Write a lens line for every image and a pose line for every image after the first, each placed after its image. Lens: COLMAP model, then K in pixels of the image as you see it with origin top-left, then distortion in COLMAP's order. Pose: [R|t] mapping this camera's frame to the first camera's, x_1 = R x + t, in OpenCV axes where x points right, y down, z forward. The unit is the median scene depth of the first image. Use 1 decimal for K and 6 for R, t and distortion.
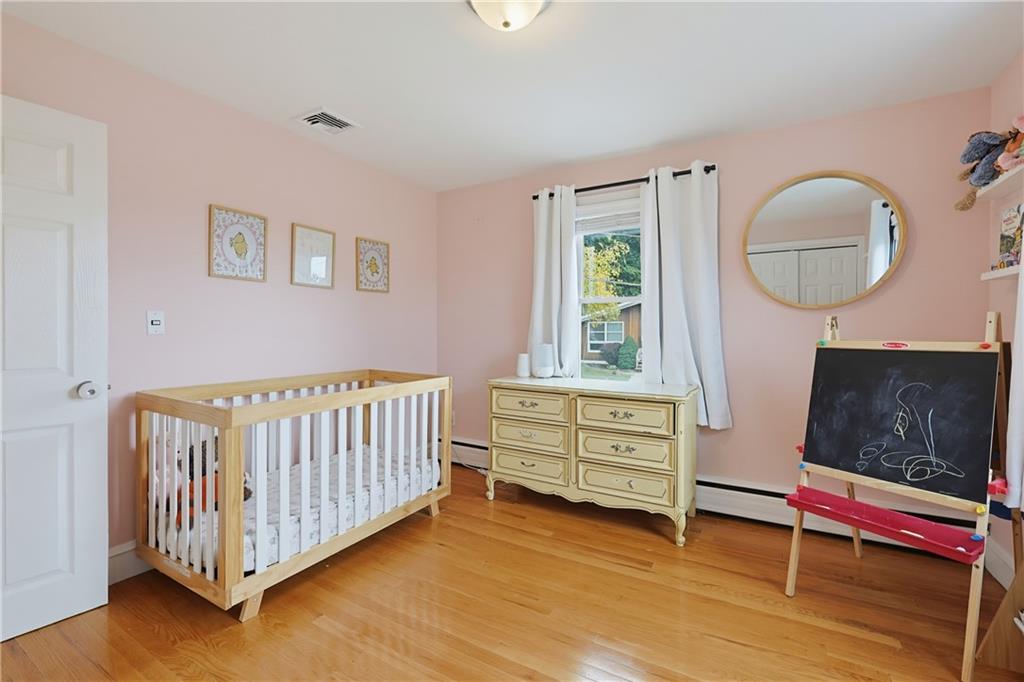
lens RADIAL K [[444.3, 0, 512.4], [0, 444.3, 333.5], [0, 0, 1]] dist [0.002010, 0.000347]
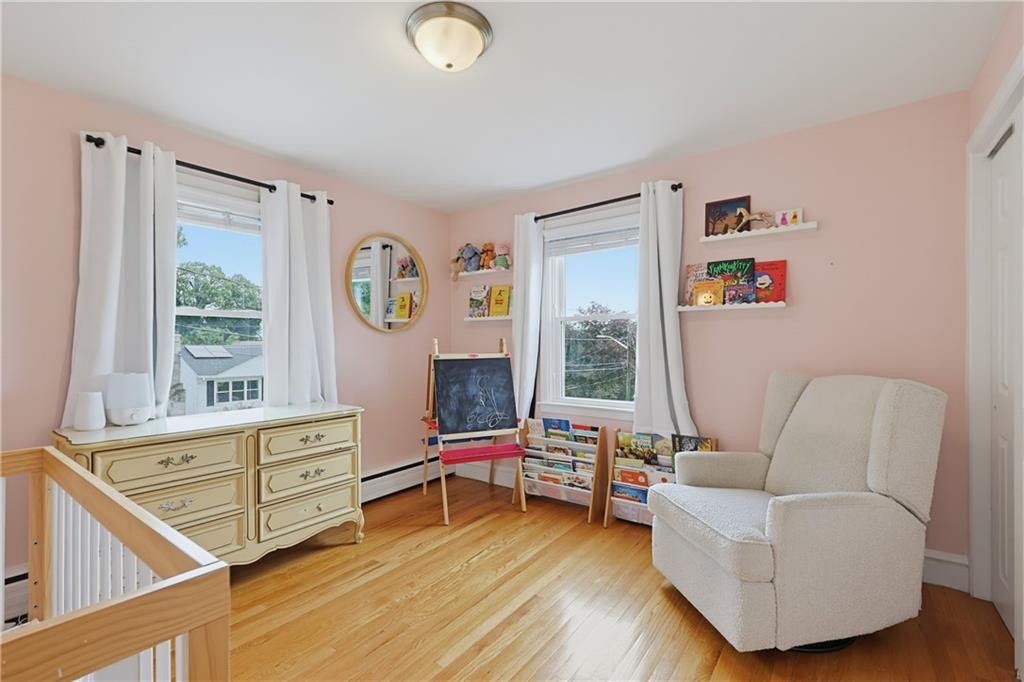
lens RADIAL K [[444.3, 0, 512.4], [0, 444.3, 333.5], [0, 0, 1]] dist [0.002010, 0.000347]
pose [[0.125674, 0.013774, 0.991976, -0.681933], [0.005220, 0.999881, -0.014545, -0.028364], [-0.992058, 0.007006, 0.125587, 0.467625]]
